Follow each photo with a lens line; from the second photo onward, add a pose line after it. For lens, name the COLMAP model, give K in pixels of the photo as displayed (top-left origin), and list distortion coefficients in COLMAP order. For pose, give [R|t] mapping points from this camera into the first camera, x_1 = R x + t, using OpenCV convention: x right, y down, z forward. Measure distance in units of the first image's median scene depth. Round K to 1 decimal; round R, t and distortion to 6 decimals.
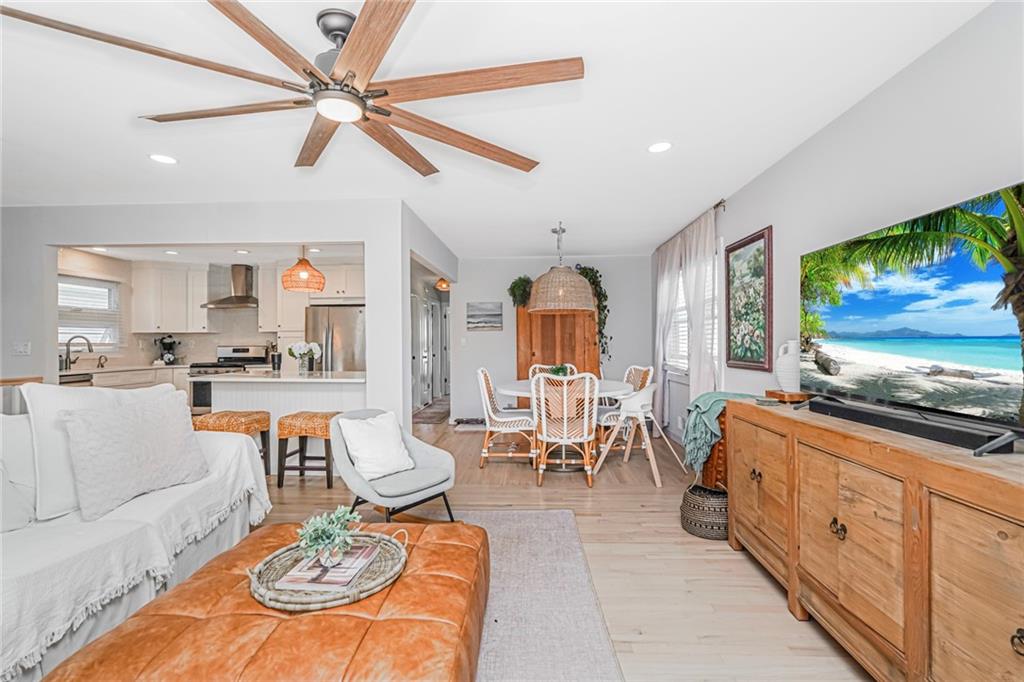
lens RADIAL K [[468.2, 0, 512.5], [0, 468.2, 341.3], [0, 0, 1]] dist [-0.015272, 0.009396]
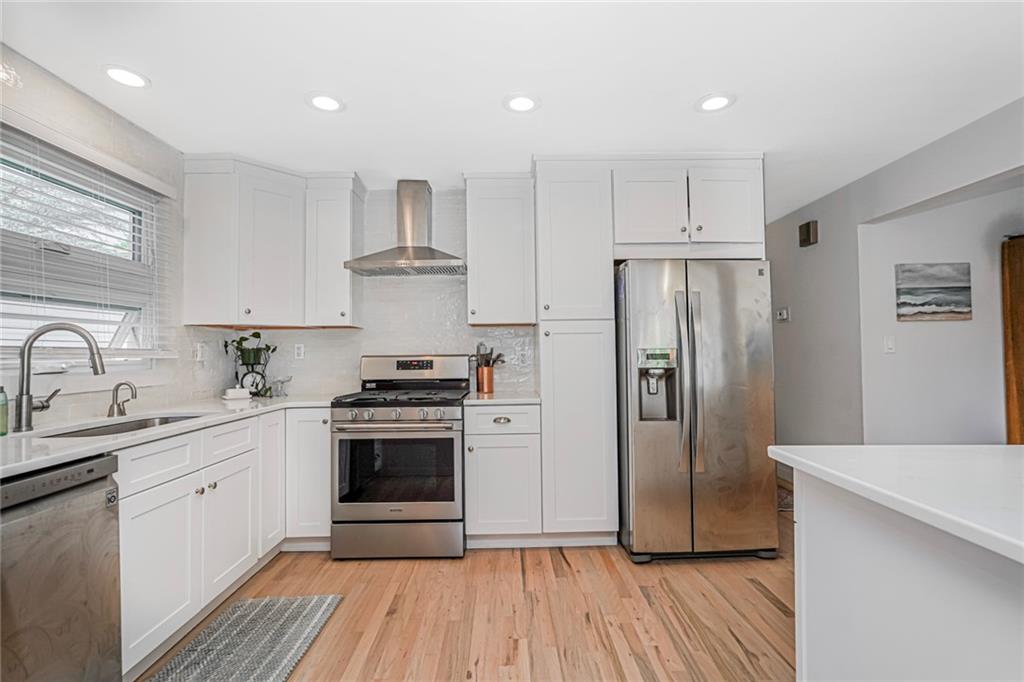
lens RADIAL K [[468.2, 0, 513.9], [0, 468.2, 338.4], [0, 0, 1]] dist [-0.015272, 0.009396]
pose [[0.998247, -0.002678, 0.059119, -0.593959], [0.004314, 0.999611, -0.027557, 0.007655], [-0.059022, 0.027764, 0.997871, 0.614136]]
